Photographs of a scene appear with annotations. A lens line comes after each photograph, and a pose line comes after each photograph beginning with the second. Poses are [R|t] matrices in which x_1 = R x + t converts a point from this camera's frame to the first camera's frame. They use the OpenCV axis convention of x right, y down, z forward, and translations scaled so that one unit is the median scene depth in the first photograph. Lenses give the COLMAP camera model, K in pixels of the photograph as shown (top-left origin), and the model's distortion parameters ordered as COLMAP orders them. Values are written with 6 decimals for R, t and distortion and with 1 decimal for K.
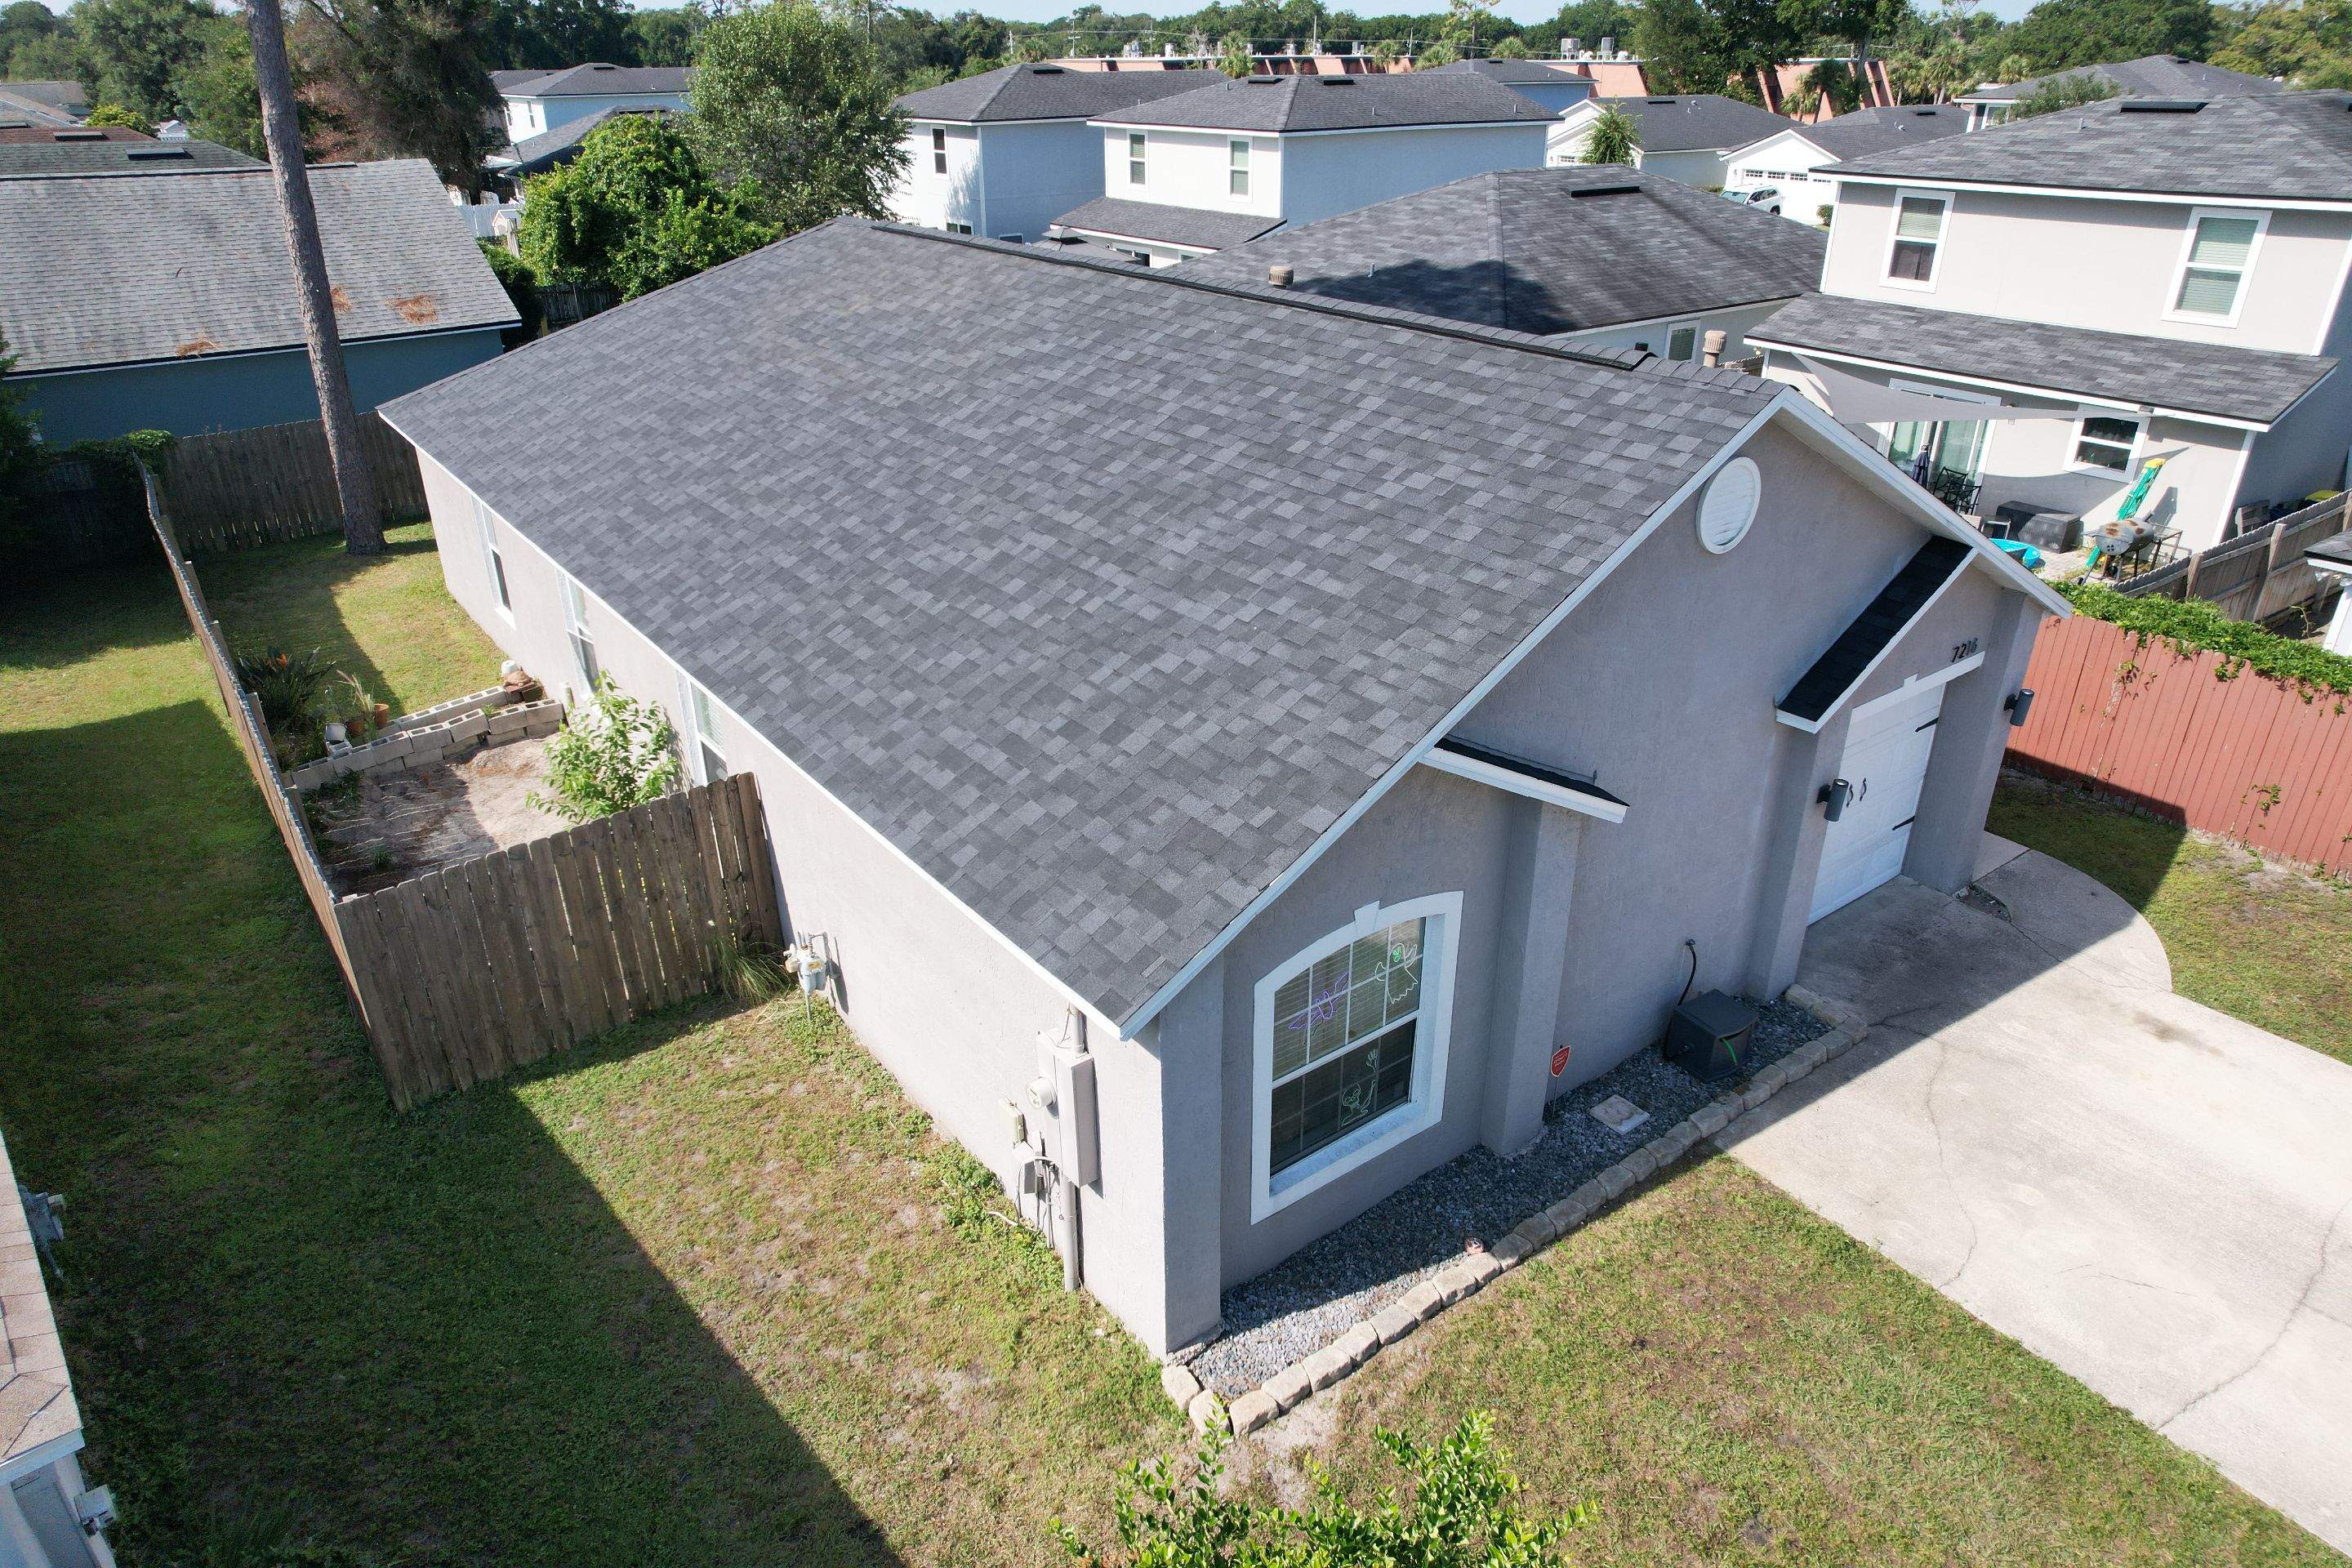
lens RADIAL K [[1469.8, 0, 1184.2], [0, 1469.8, 792.5], [0, 0, 1]] dist [0.006877, 0.005153]
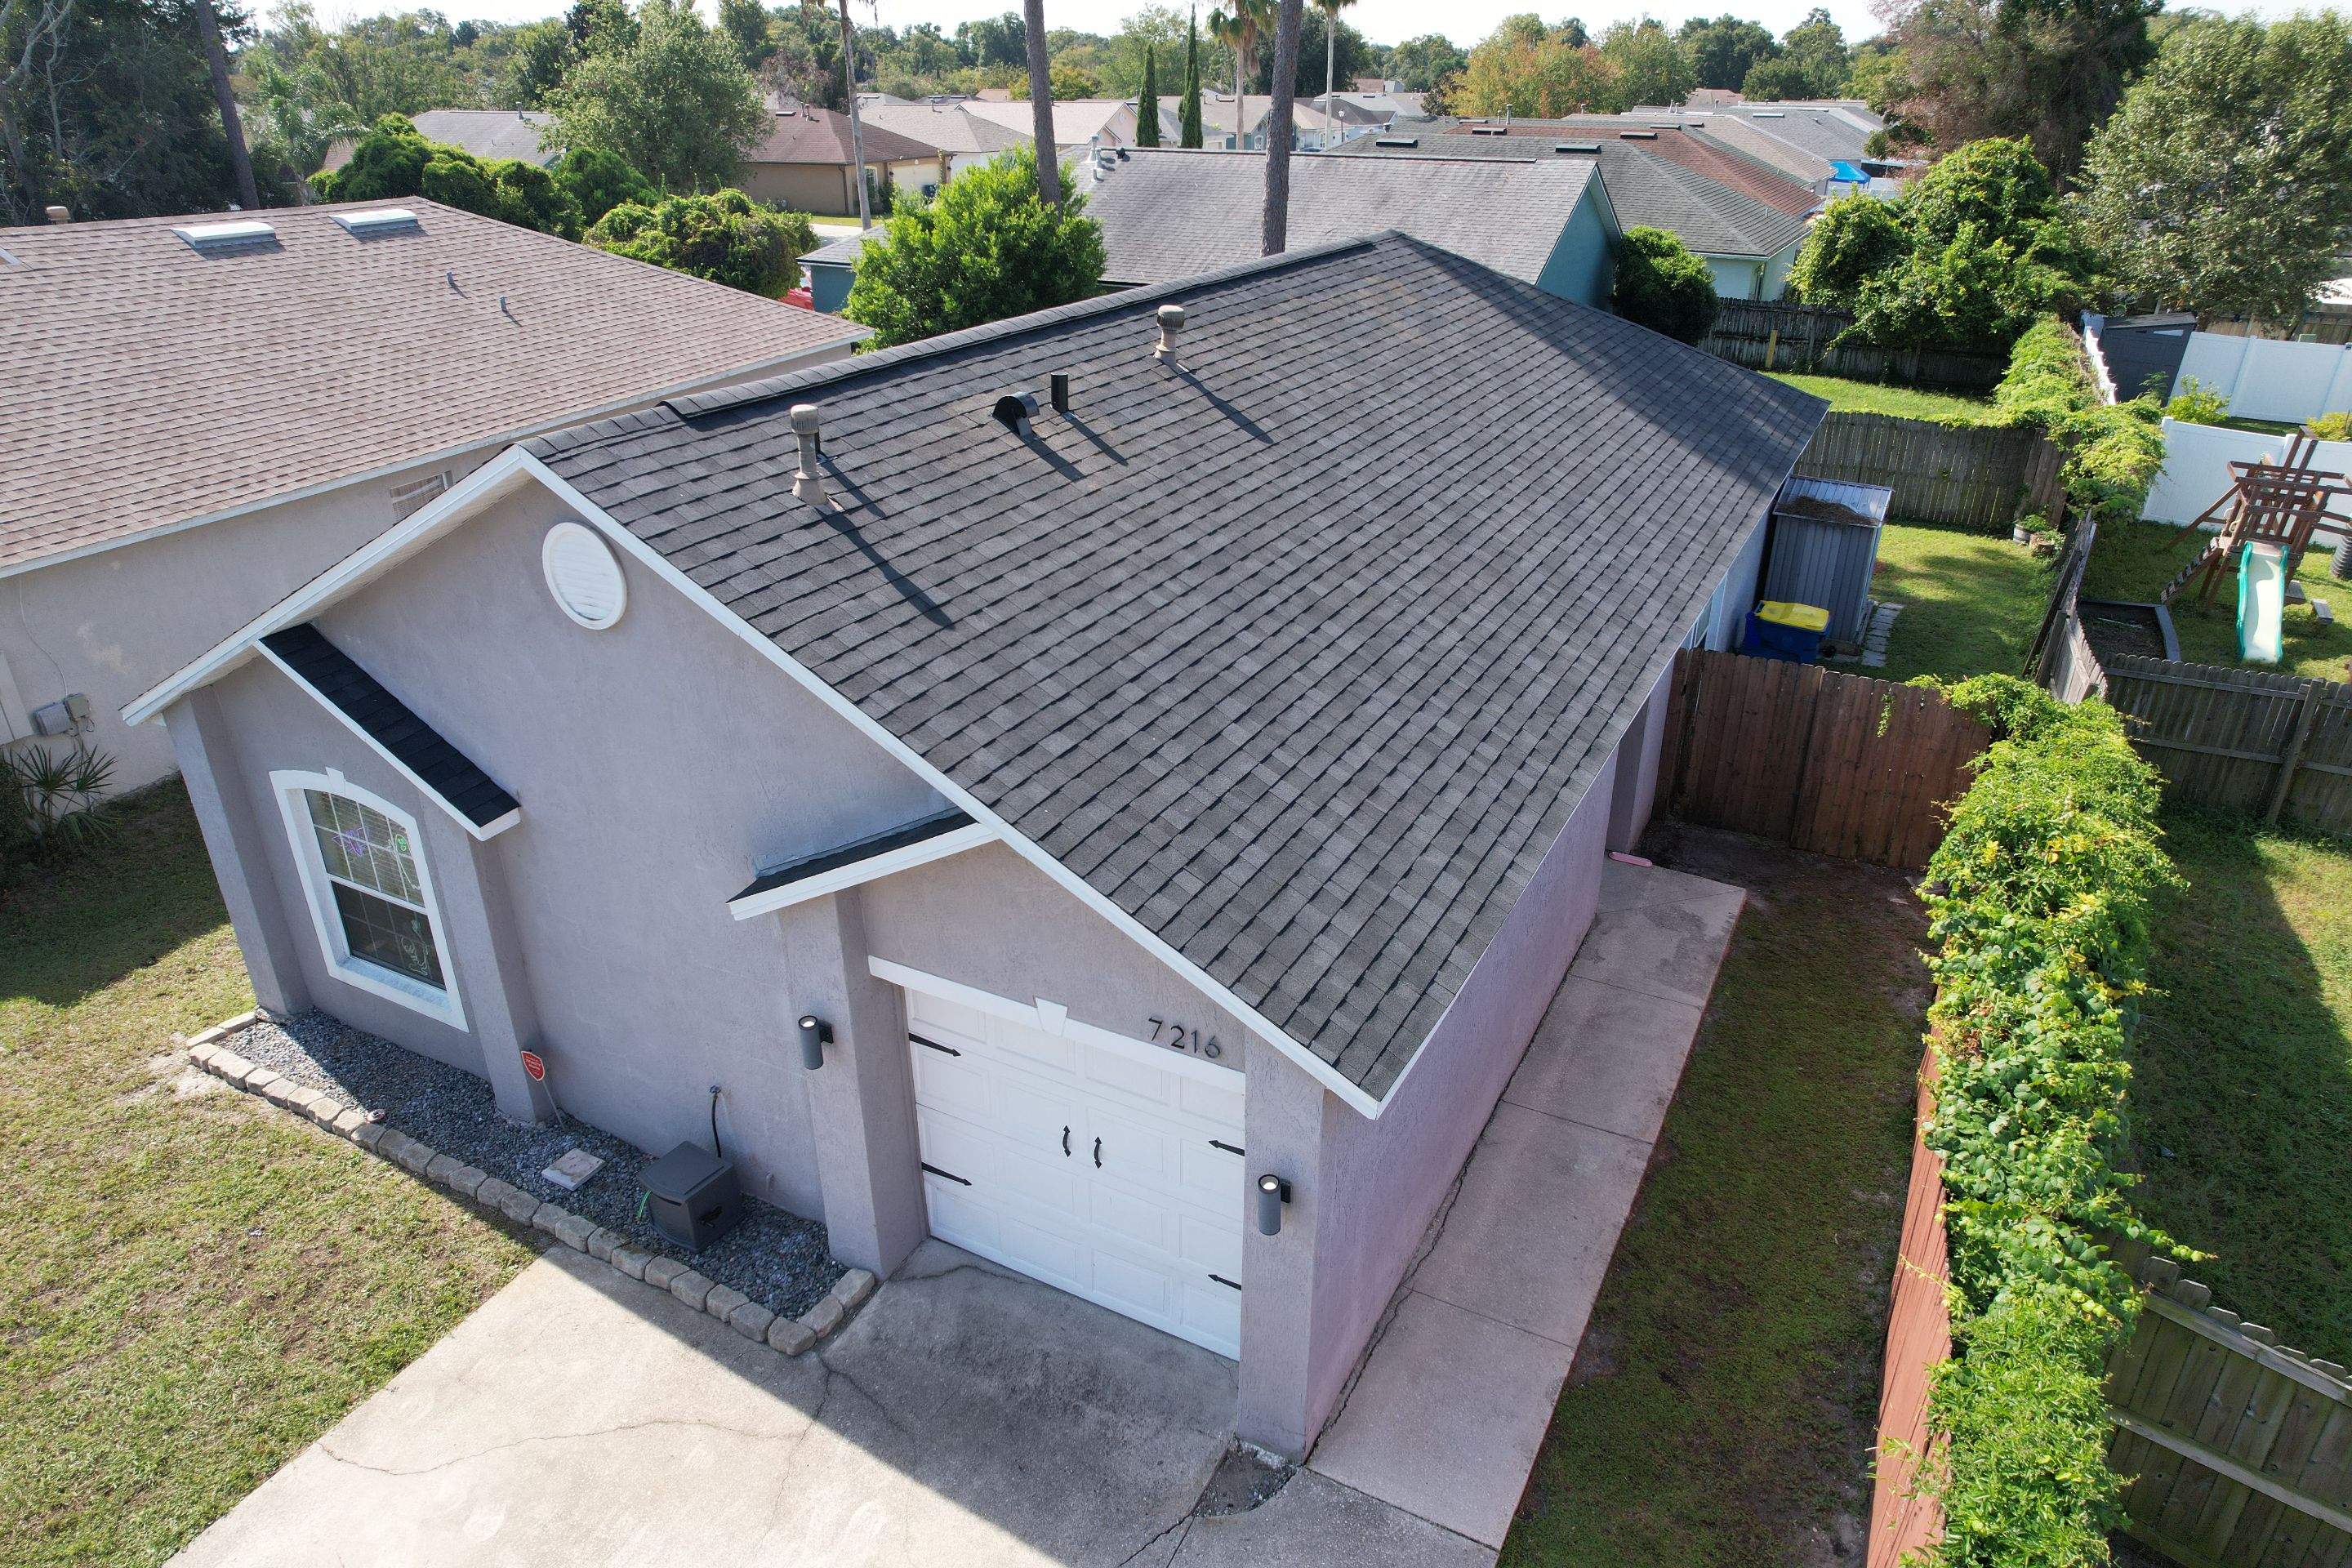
lens RADIAL K [[1469.8, 0, 1178.7], [0, 1469.8, 782.3], [0, 0, 1]] dist [0.006877, 0.005153]
pose [[0.431585, 0.413179, -0.801884, 1.142140], [-0.422717, 0.877926, 0.224848, -0.392094], [0.796897, 0.241929, 0.553558, 0.718754]]
